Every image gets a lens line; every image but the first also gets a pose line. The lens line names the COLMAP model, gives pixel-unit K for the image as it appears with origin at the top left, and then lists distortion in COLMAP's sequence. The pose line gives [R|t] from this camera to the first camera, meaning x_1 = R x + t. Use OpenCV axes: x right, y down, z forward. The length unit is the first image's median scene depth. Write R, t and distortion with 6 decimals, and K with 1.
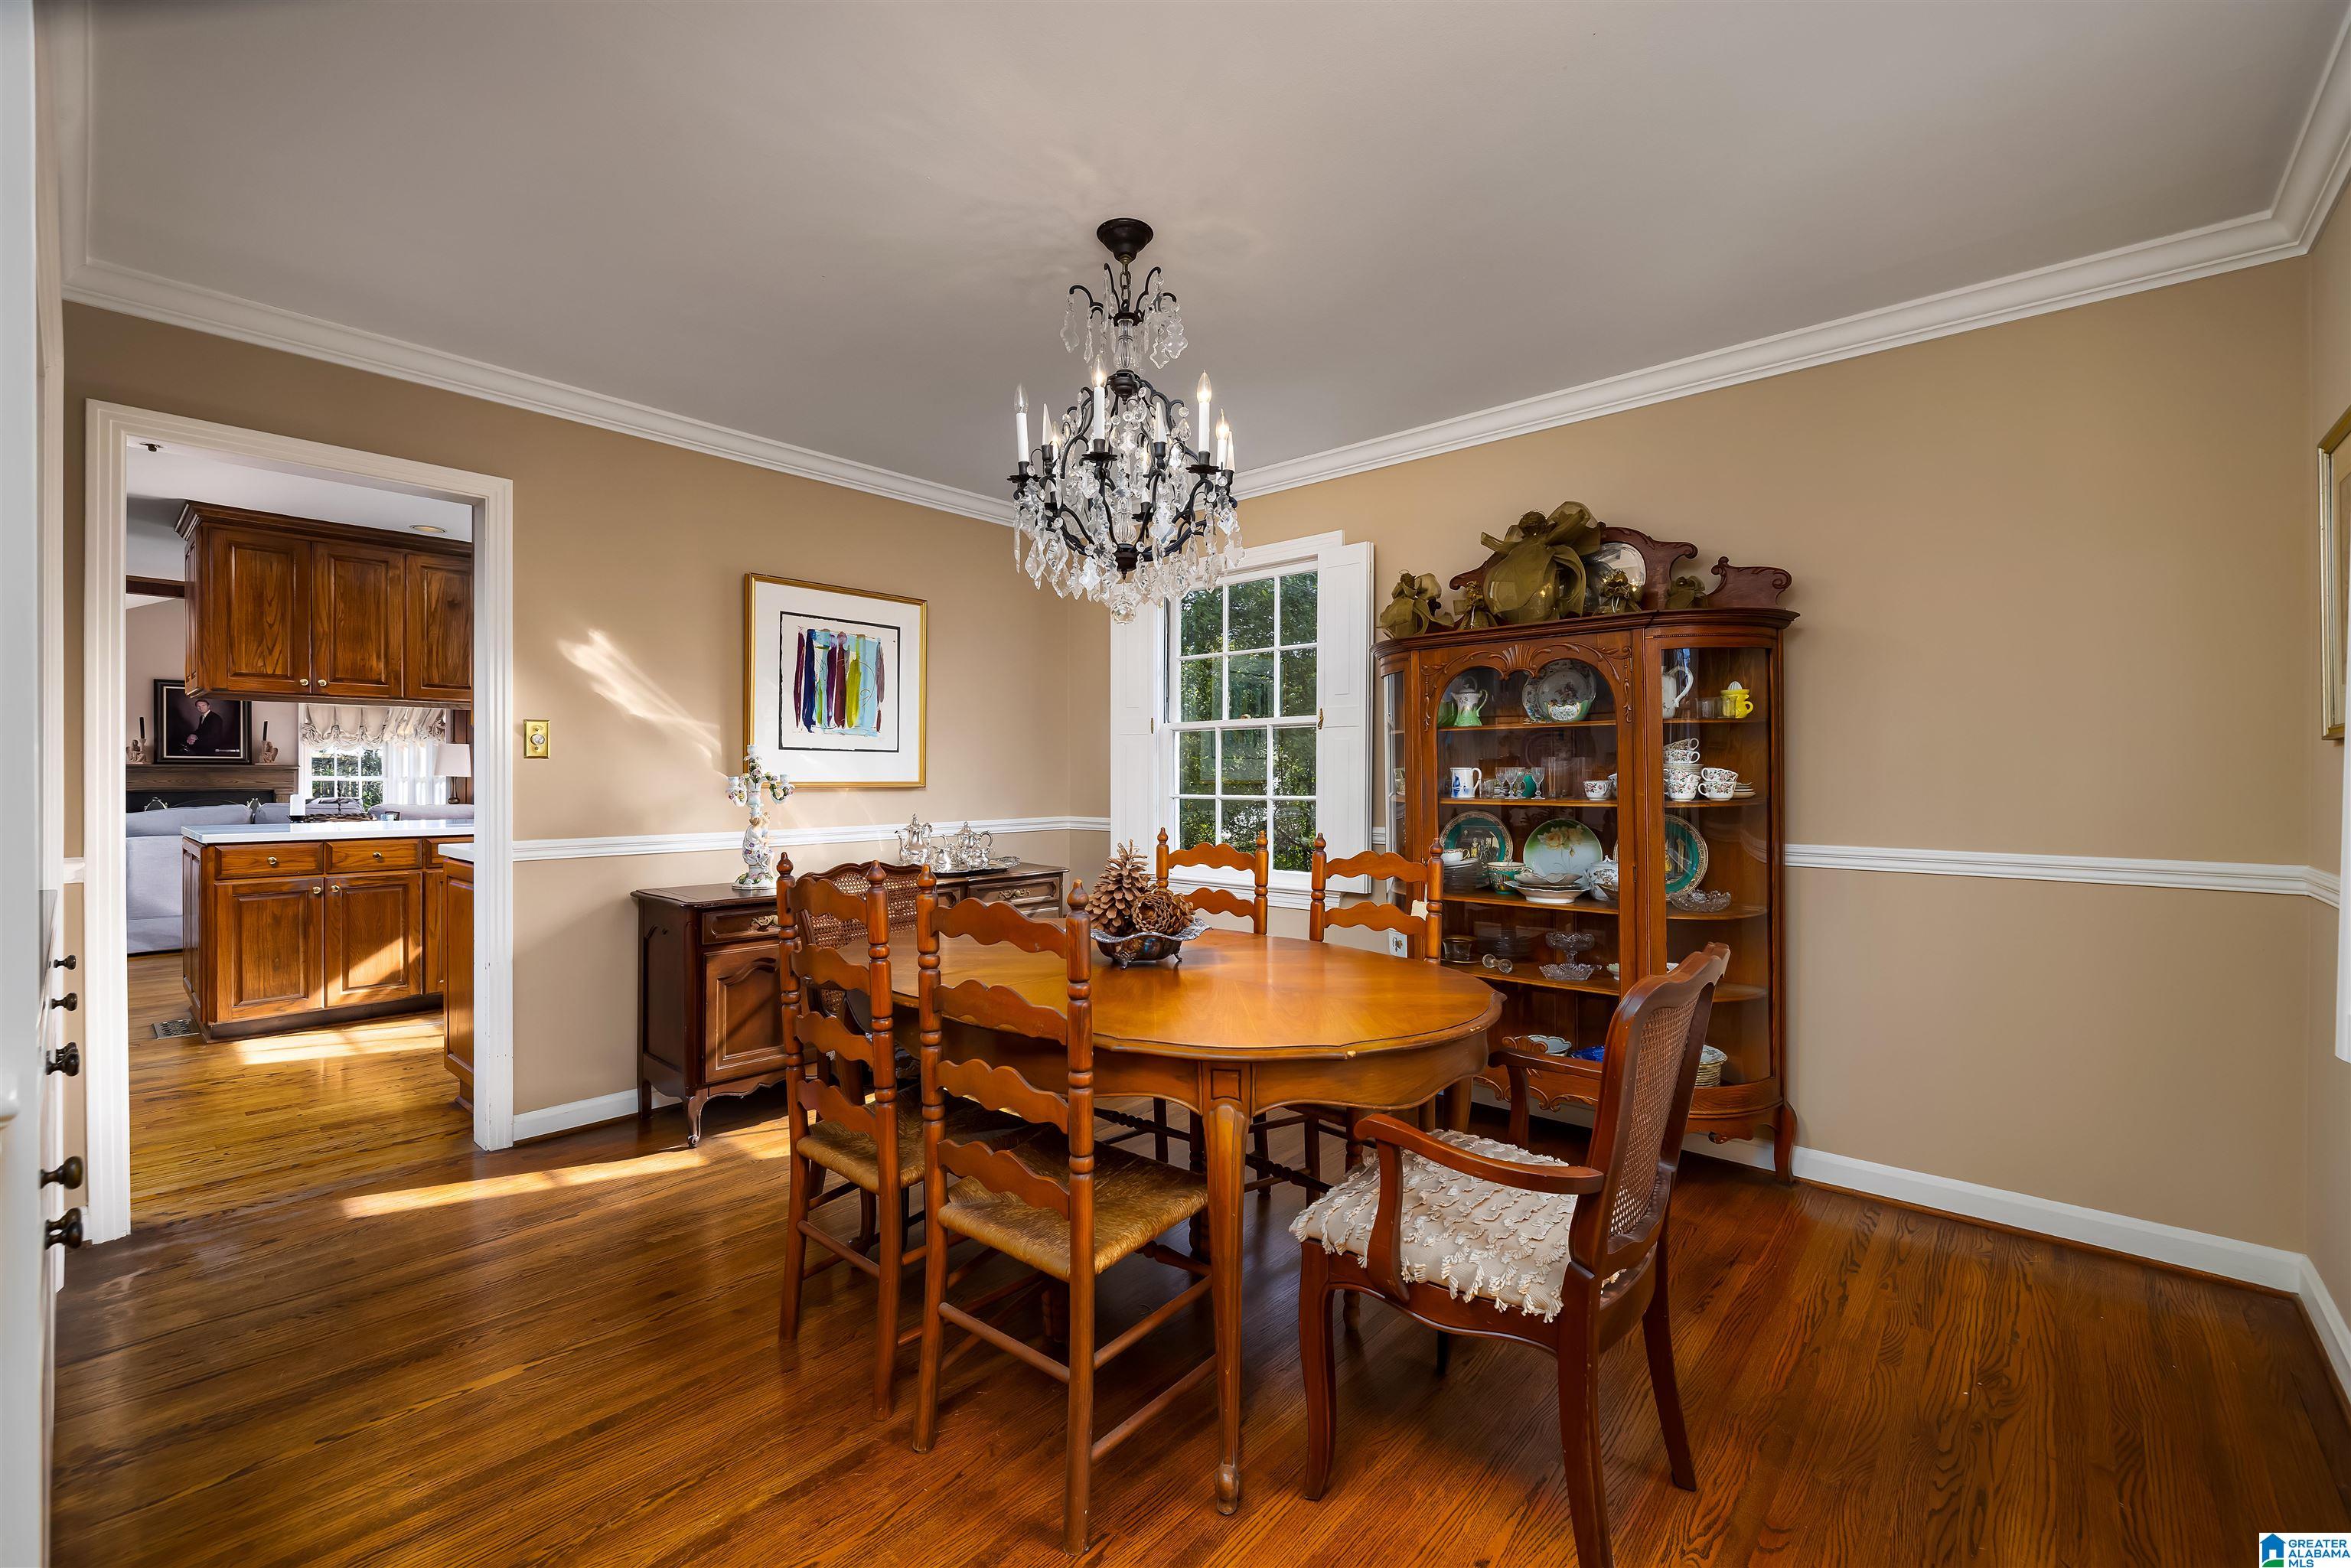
lens RADIAL K [[979.2, 0, 1175.5], [0, 979.2, 784.0], [0, 0, 1]] dist [0.000569, 0.000029]
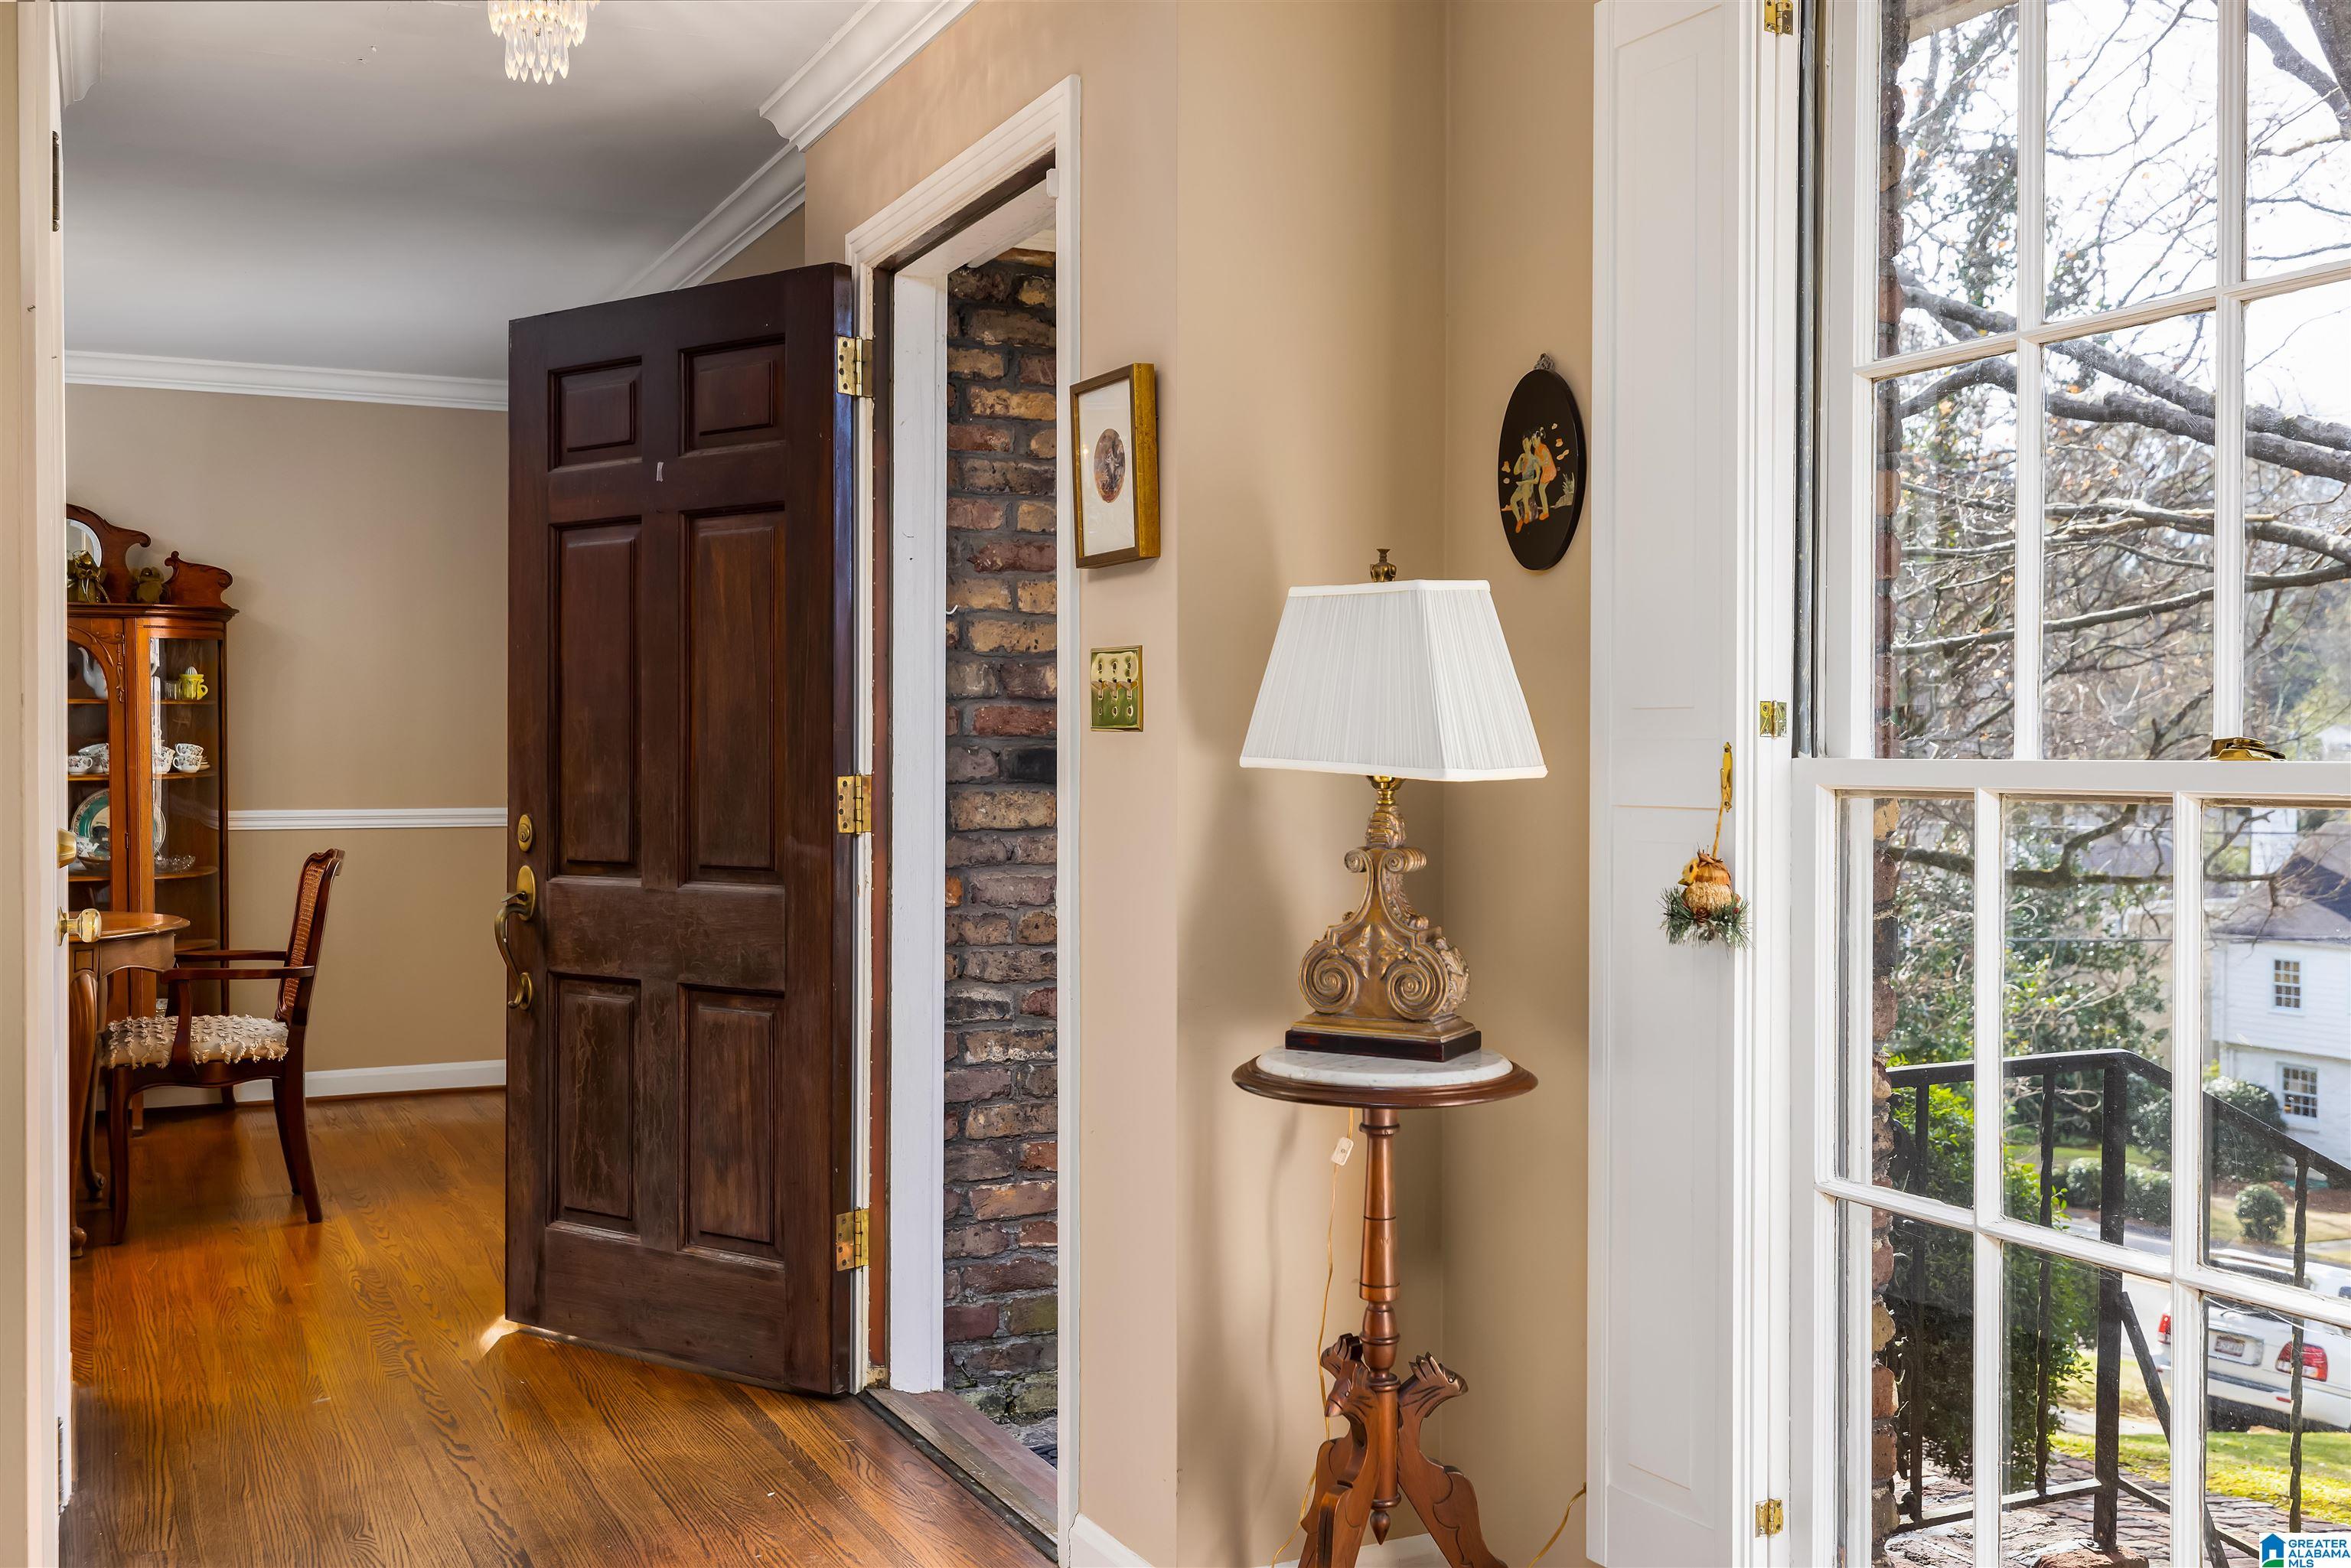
lens RADIAL K [[2267.6, 0, 1175.5], [0, 2267.6, 784.0], [0, 0, 1]] dist [-0.003461, -0.003994]
pose [[0.384776, -0.012532, 0.922925, -1.408475], [0.002769, 0.999919, 0.012423, 0.000336], [-0.923006, -0.002225, 0.384780, -1.051580]]
